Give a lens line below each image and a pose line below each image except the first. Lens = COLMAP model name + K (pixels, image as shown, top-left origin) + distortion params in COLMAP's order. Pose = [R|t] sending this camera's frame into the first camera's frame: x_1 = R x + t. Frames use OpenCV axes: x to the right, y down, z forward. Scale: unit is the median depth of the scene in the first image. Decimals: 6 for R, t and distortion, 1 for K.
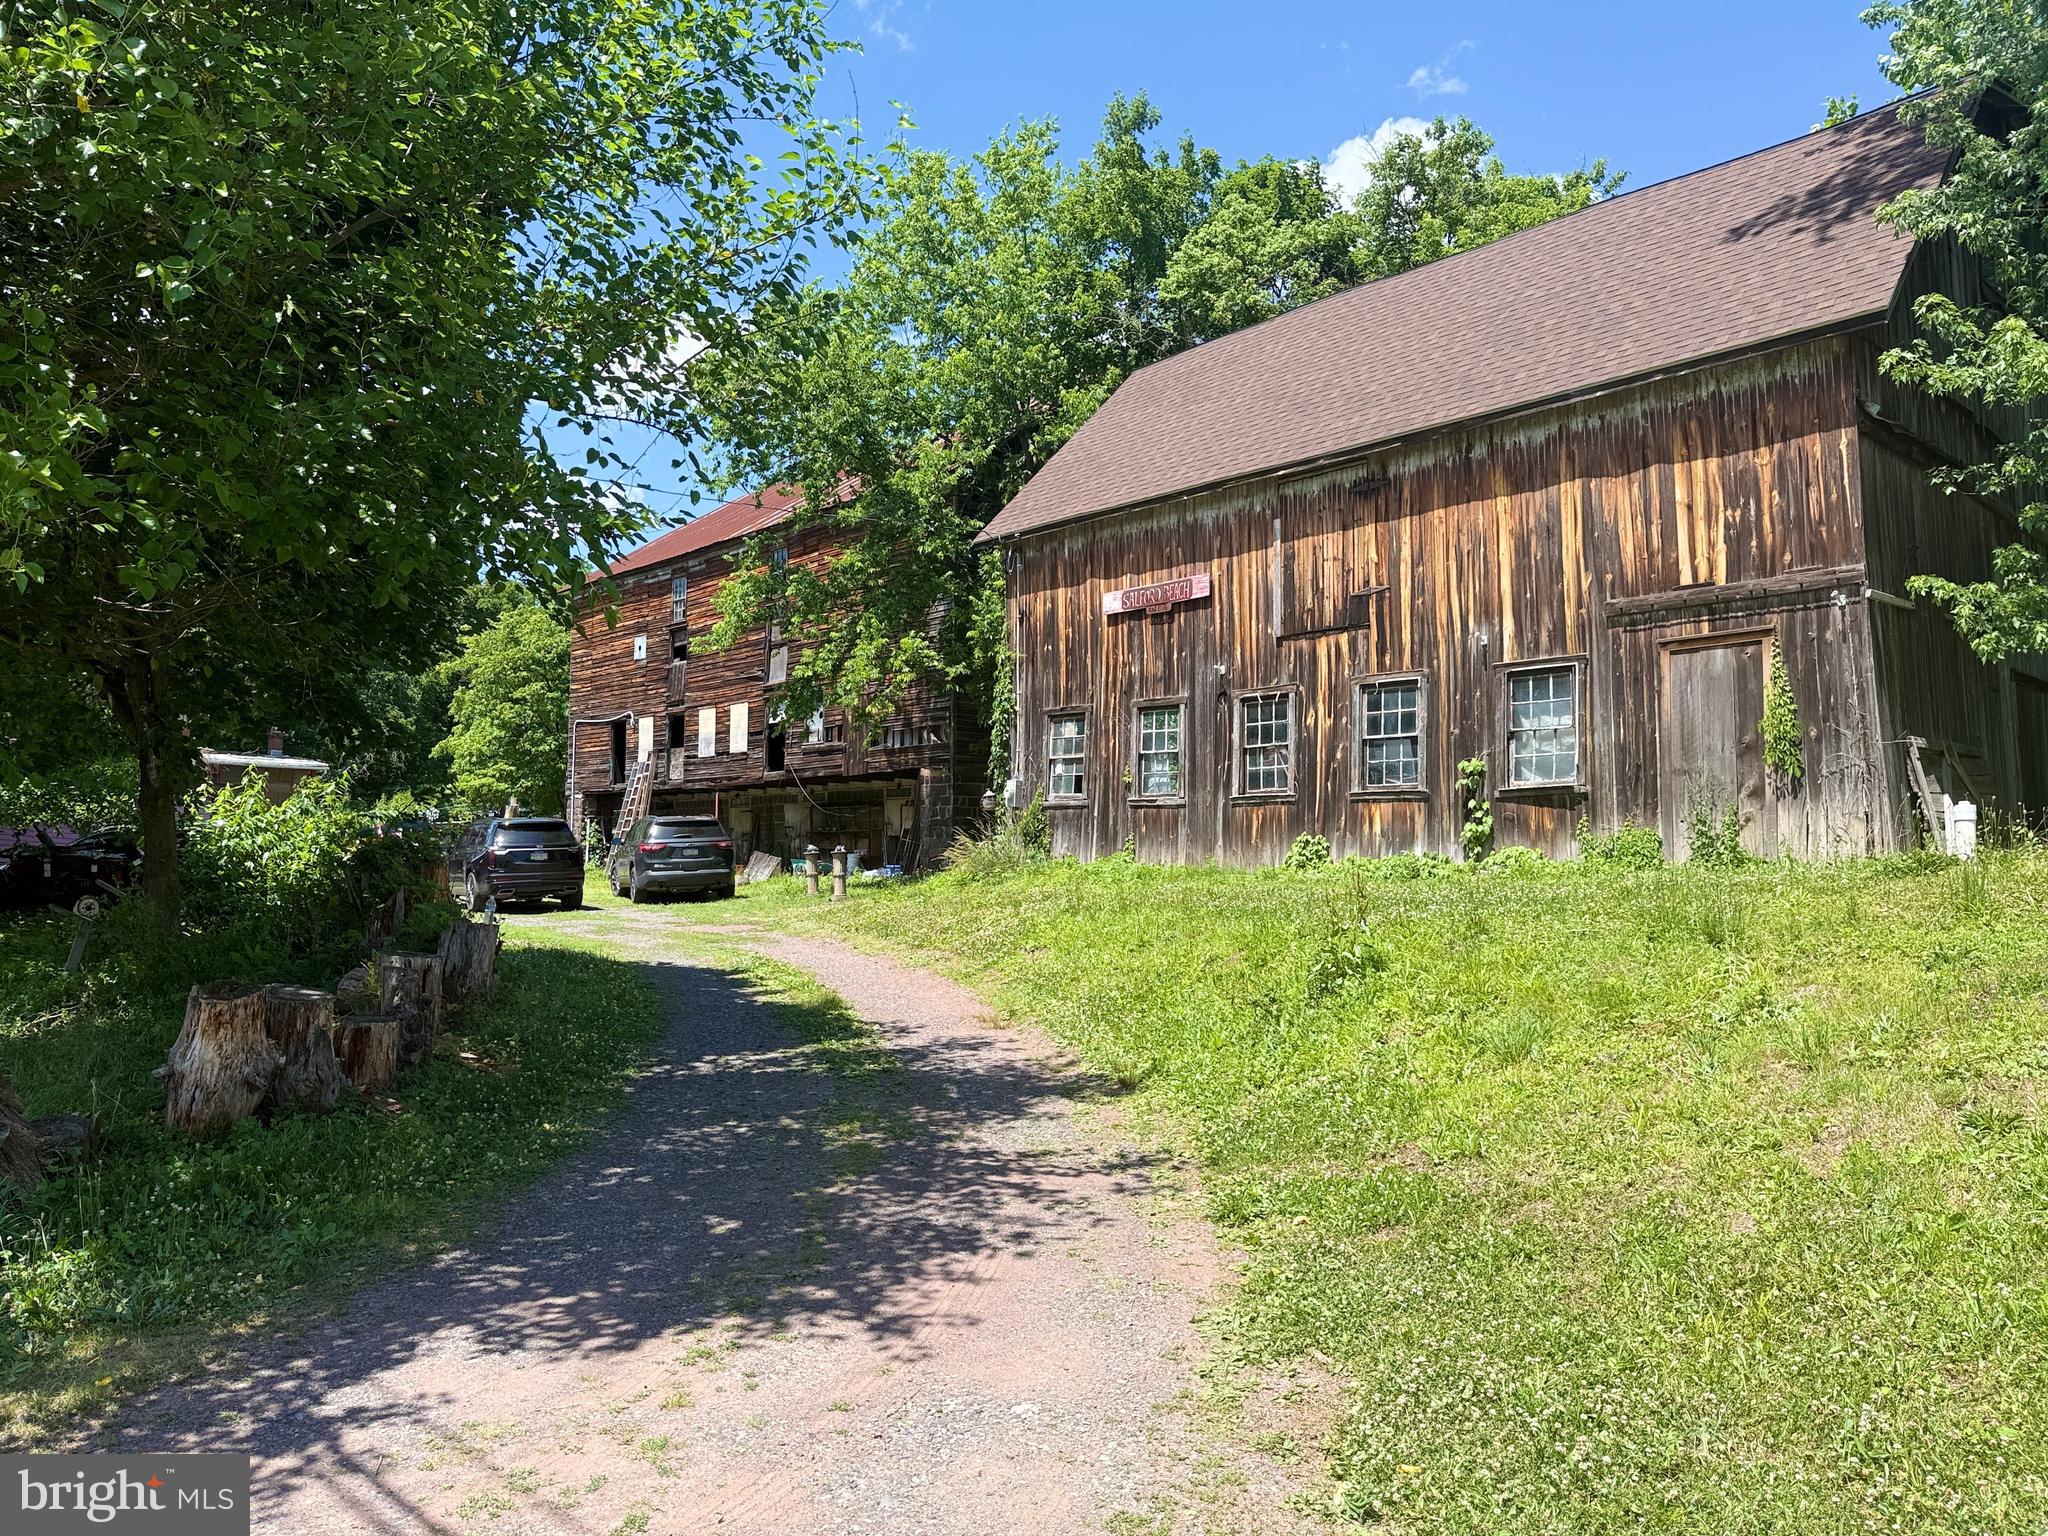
lens RADIAL K [[1443.4, 0, 1026.2], [0, 1443.4, 758.4], [0, 0, 1]] dist [0.080513, -0.099616]
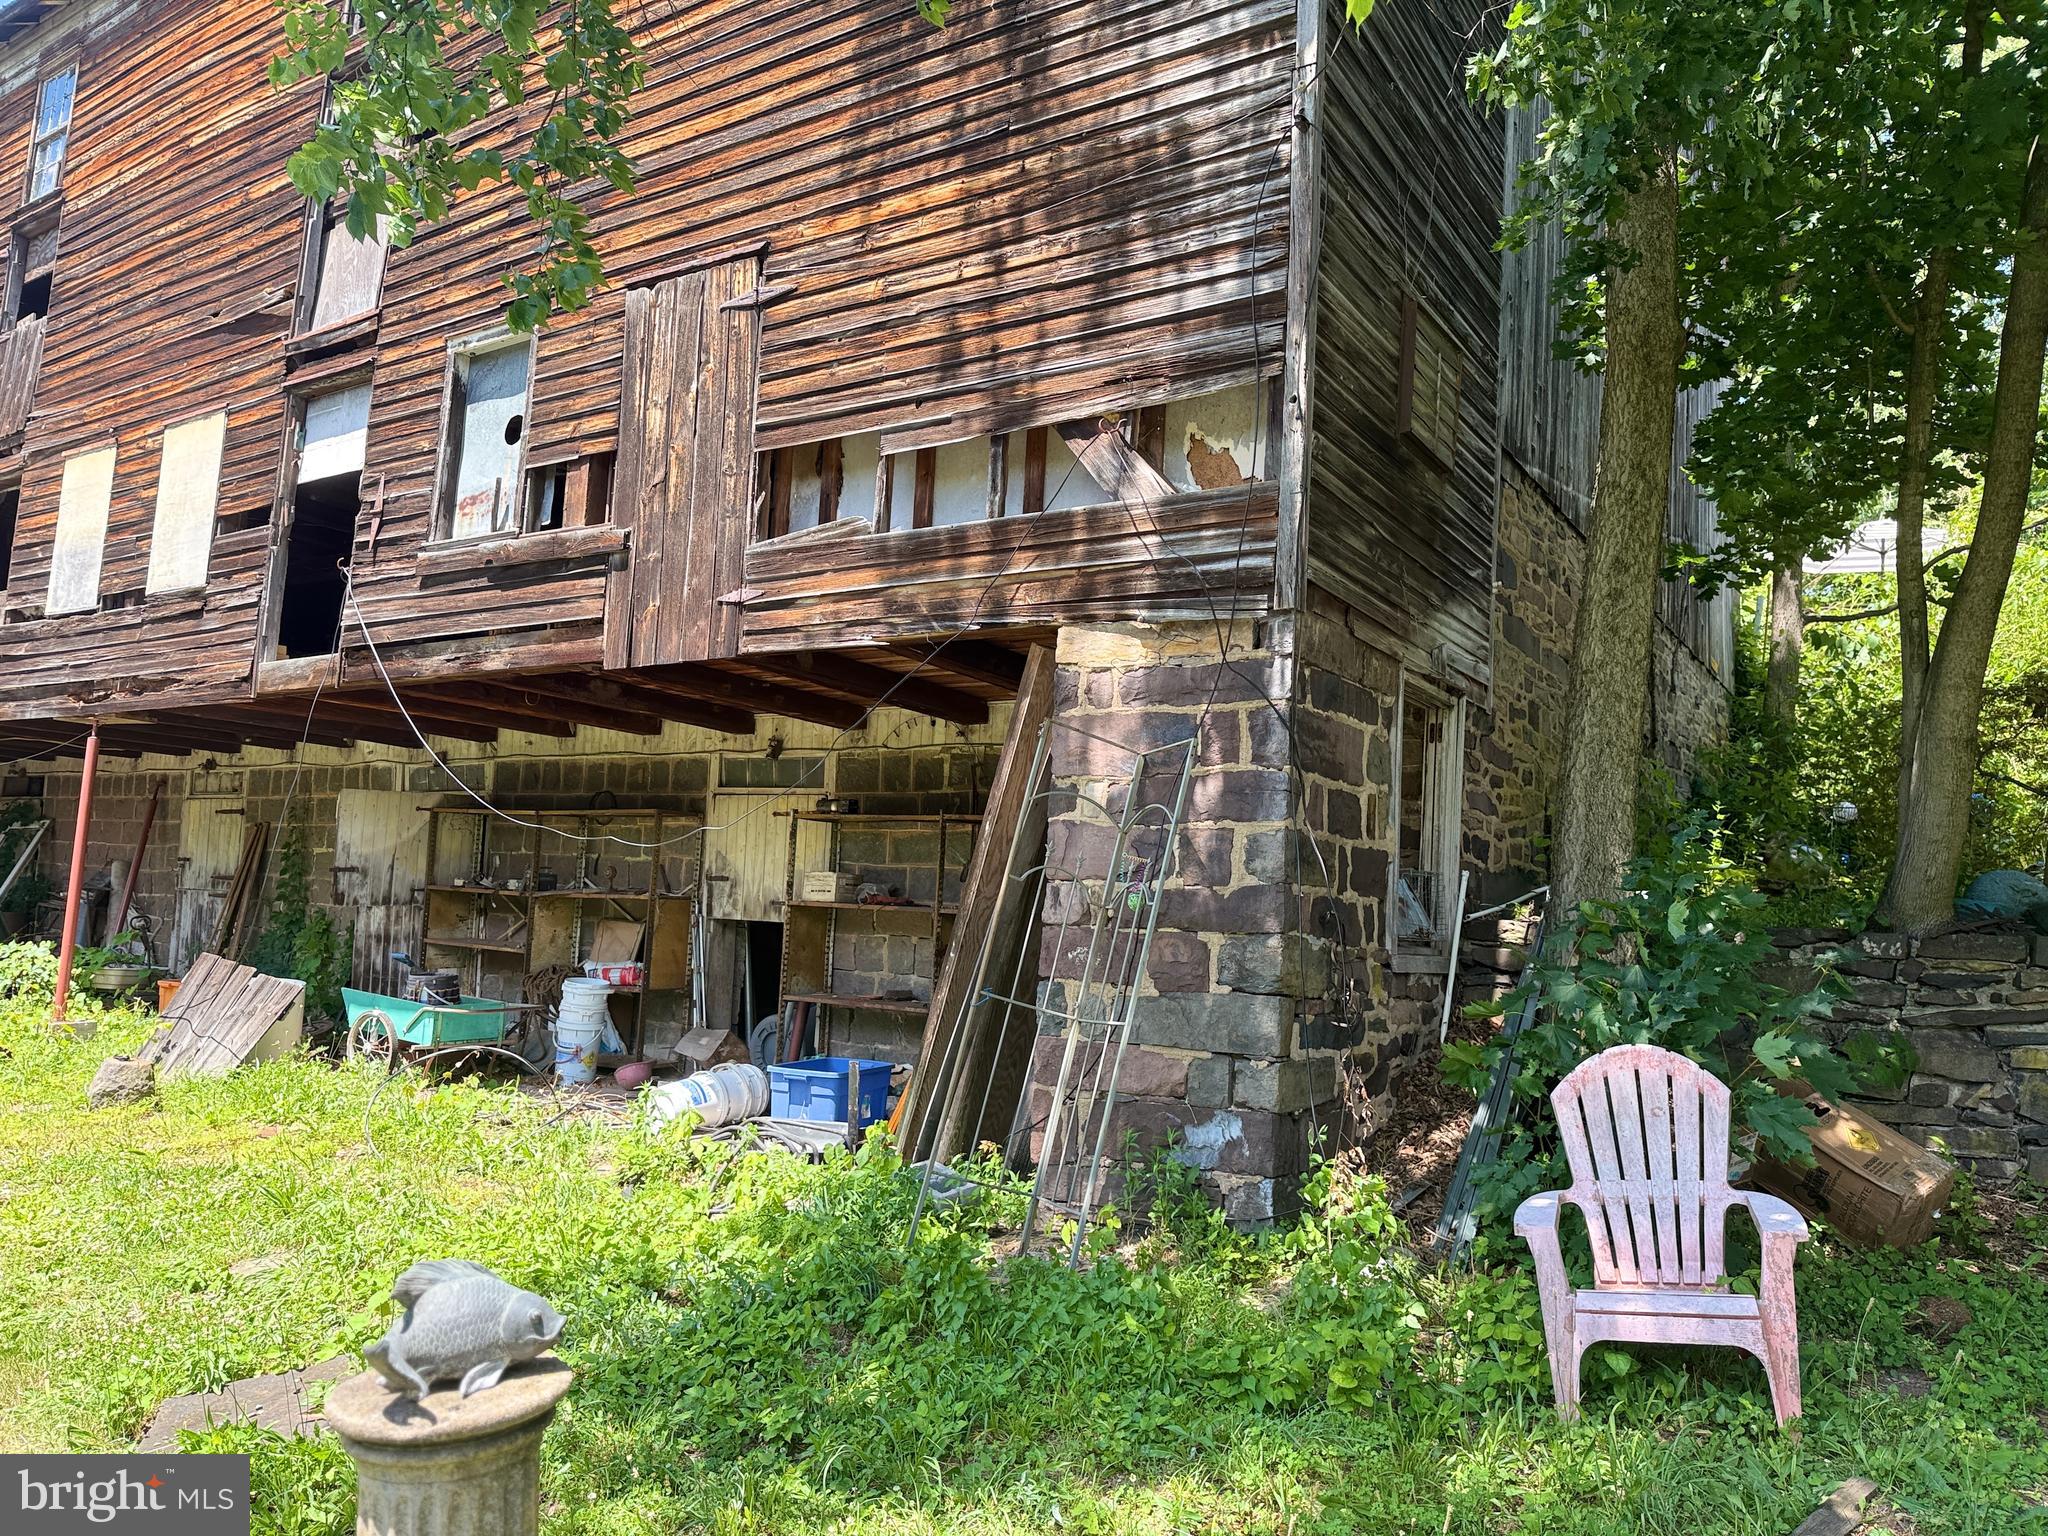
lens RADIAL K [[1443.4, 0, 1030.2], [0, 1443.4, 758.5], [0, 0, 1]] dist [0.080513, -0.099616]
pose [[0.969424, 0.070894, 0.234928, -0.106050], [-0.064054, 0.997274, -0.036630, 0.028363], [-0.236884, 0.020462, 0.971322, 0.705164]]
